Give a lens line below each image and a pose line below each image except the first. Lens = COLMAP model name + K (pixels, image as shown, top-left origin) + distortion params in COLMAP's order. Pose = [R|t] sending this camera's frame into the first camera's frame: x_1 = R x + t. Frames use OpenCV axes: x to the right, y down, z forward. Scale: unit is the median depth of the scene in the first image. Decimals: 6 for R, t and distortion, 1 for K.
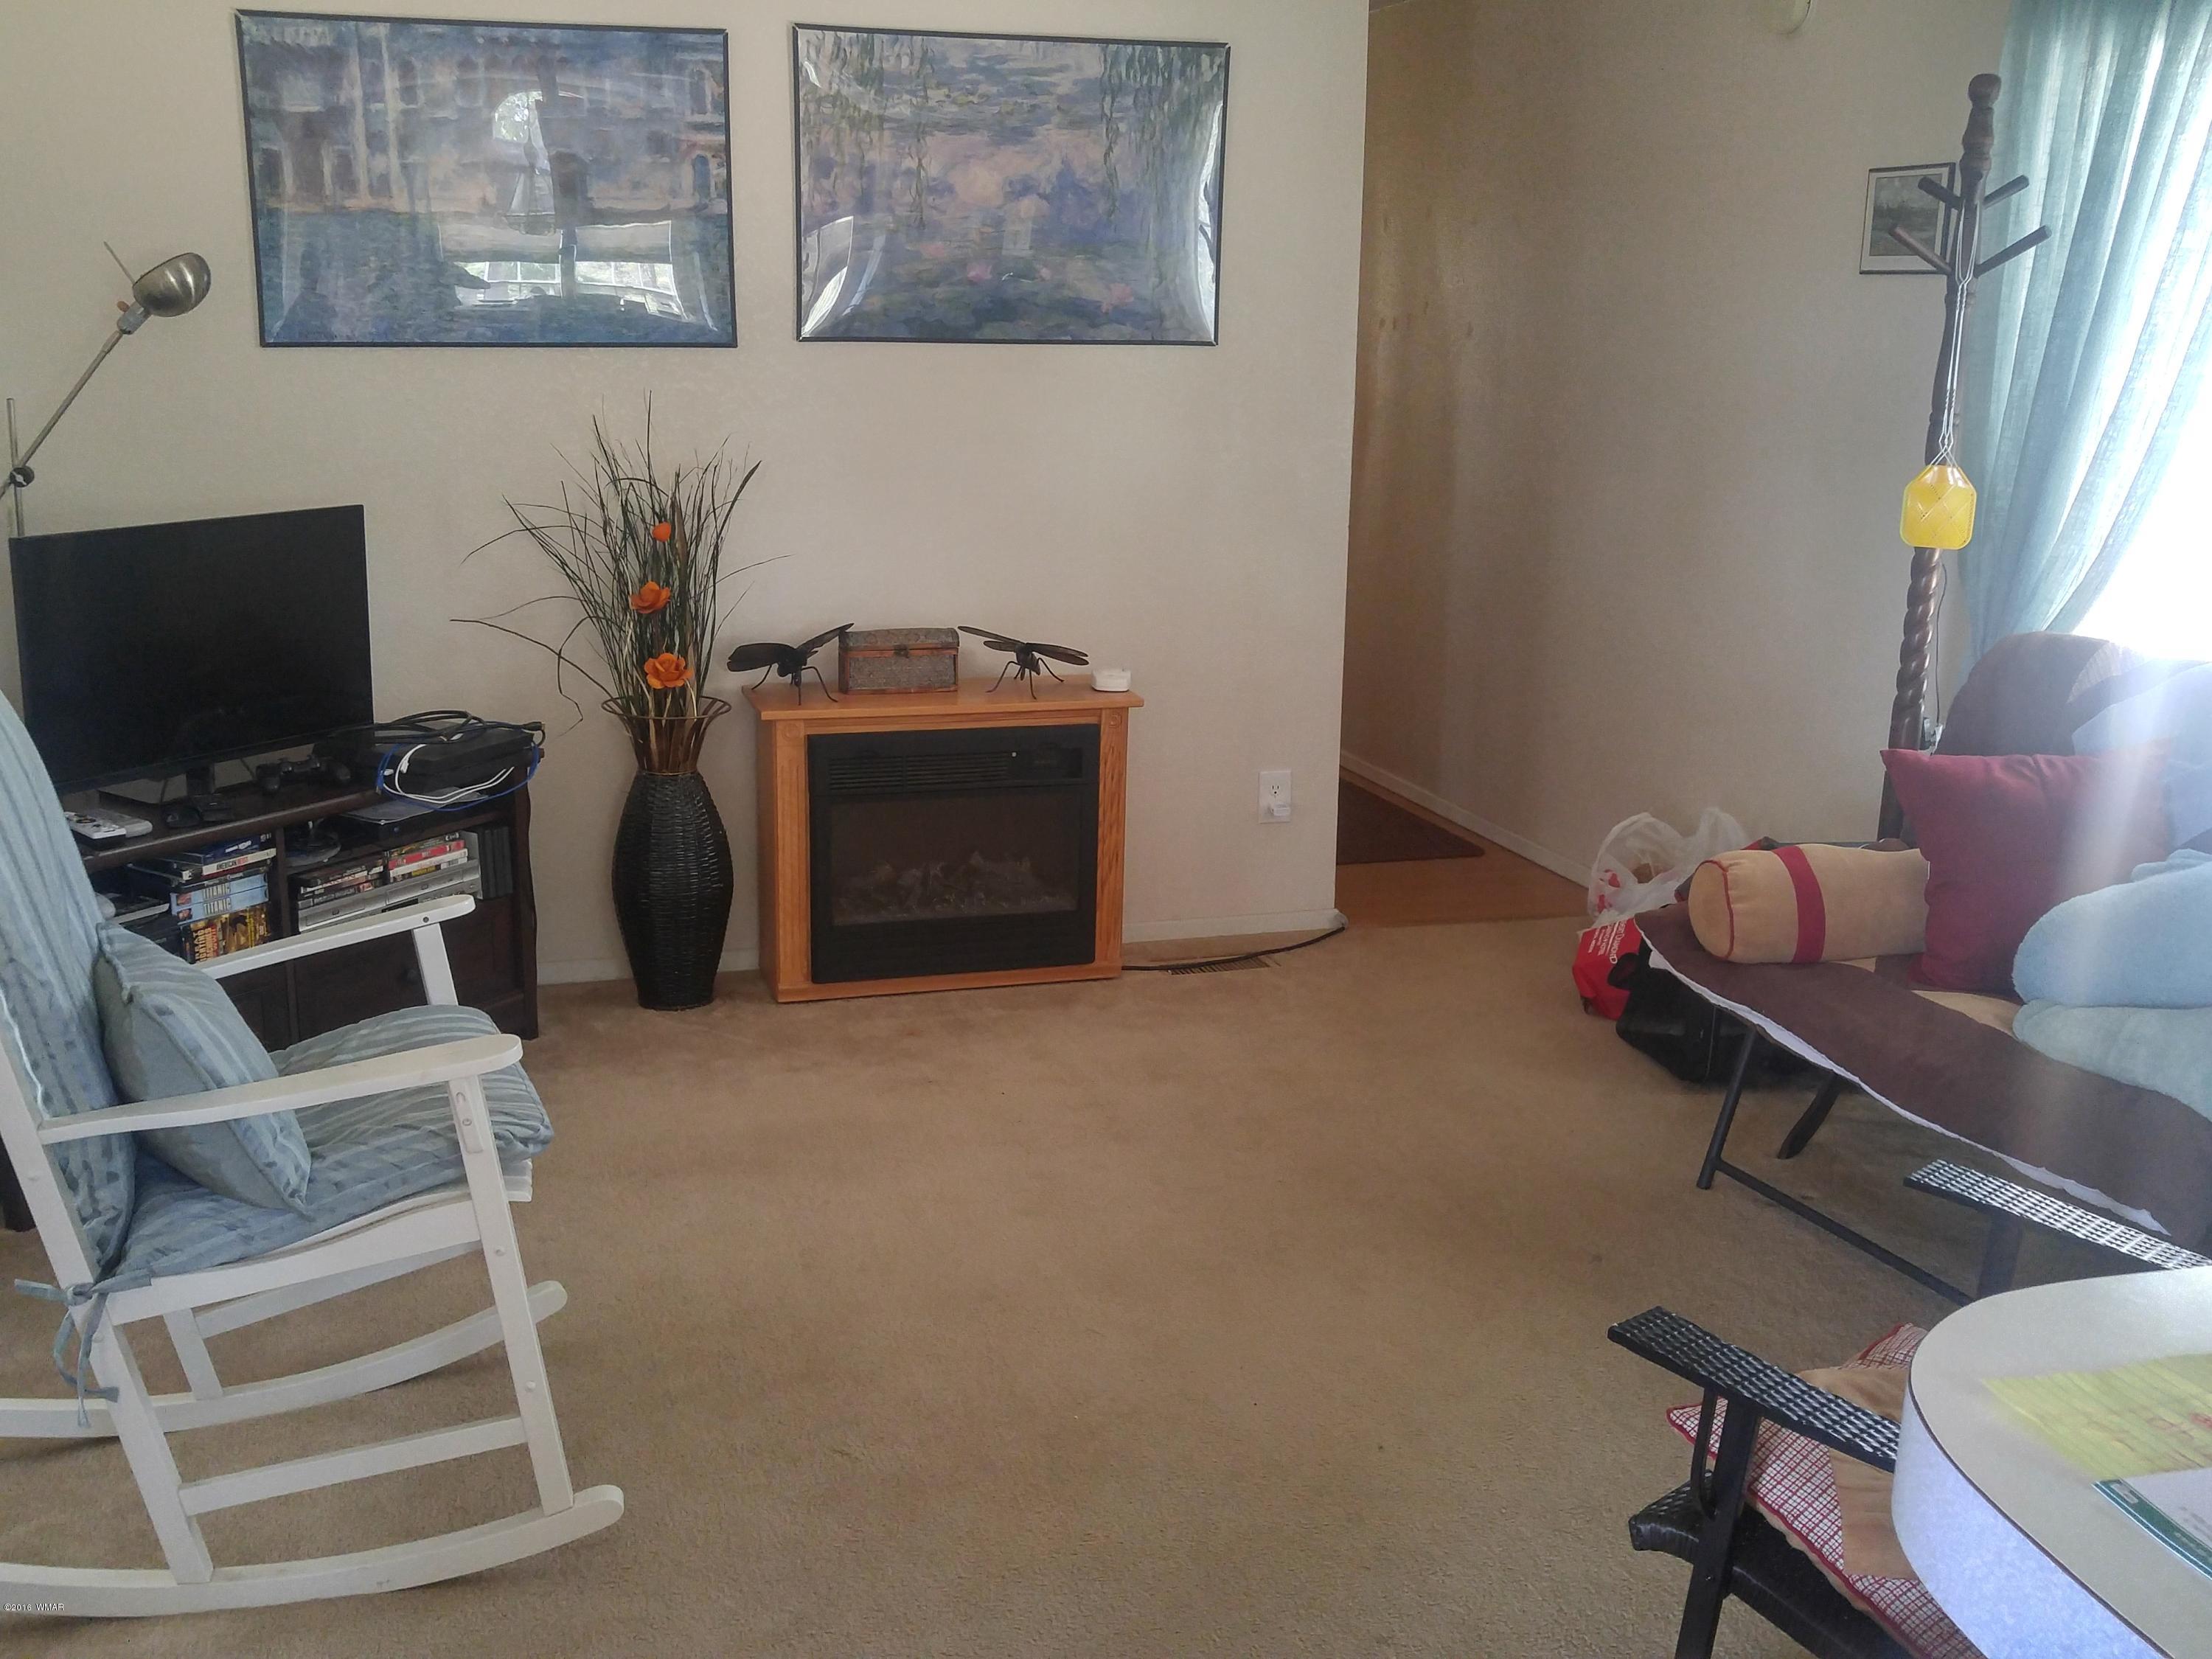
lens RADIAL K [[2206.9, 0, 1106.0], [0, 2206.9, 829.5], [0, 0, 1]] dist [0.128066, -0.404508]
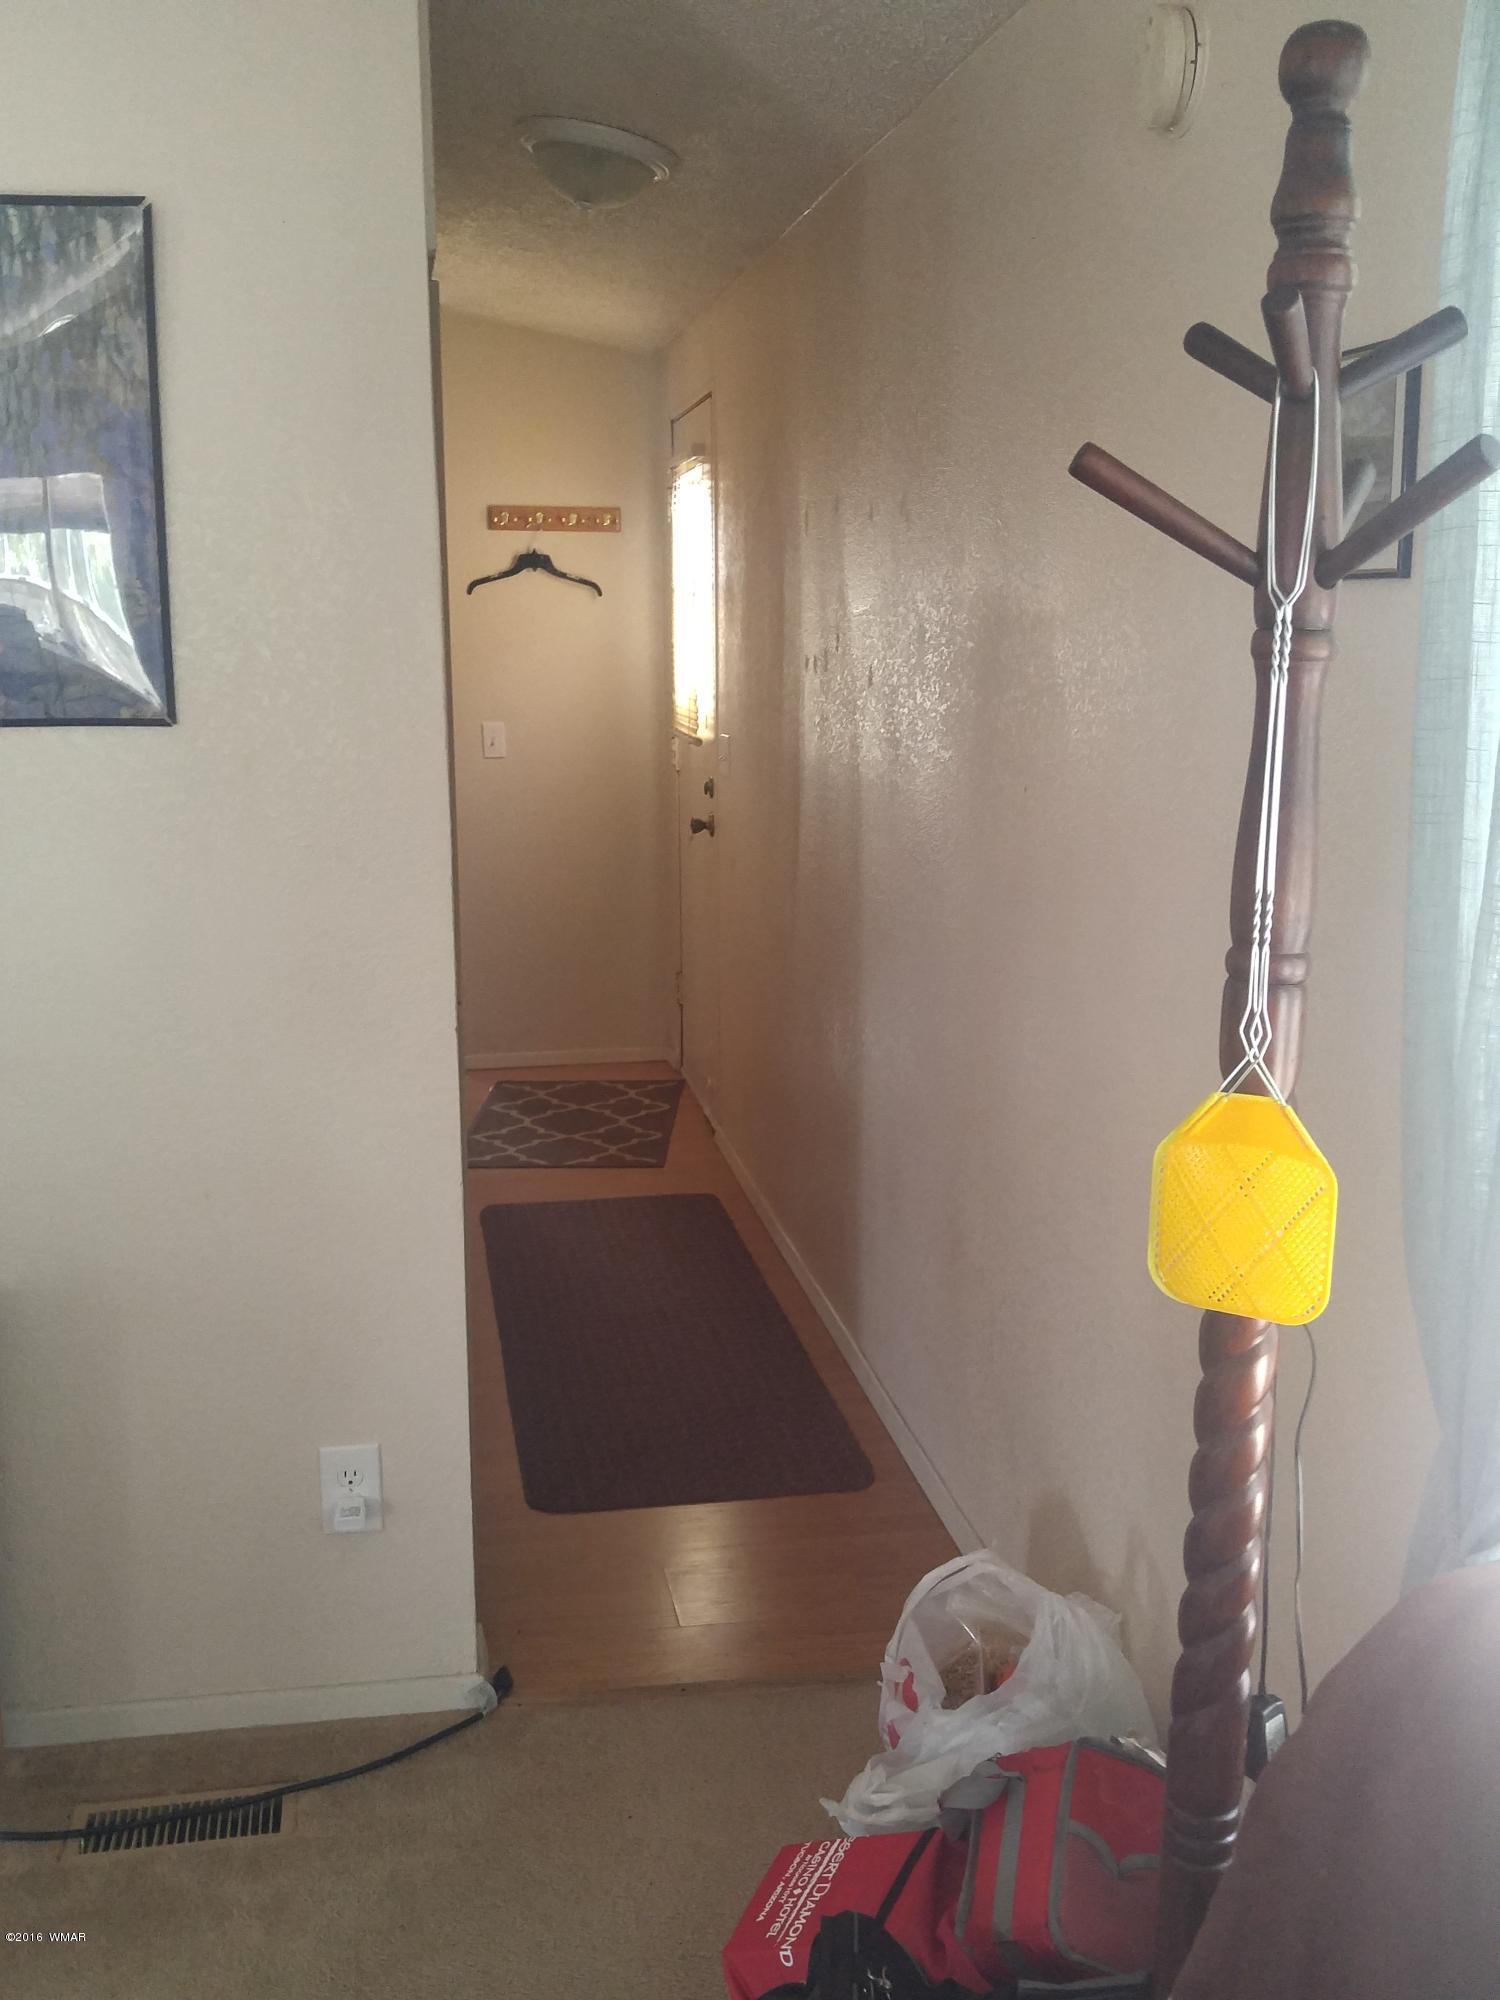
lens RADIAL K [[1995.4, 0, 750.0], [0, 1995.4, 1000.0], [0, 0, 1]] dist [0.128066, -0.404508]
pose [[0.990784, 0.009887, -0.135088, 0.274490], [-0.015617, 0.999020, -0.041422, -0.134172], [0.134546, 0.043150, 0.989967, 0.533240]]
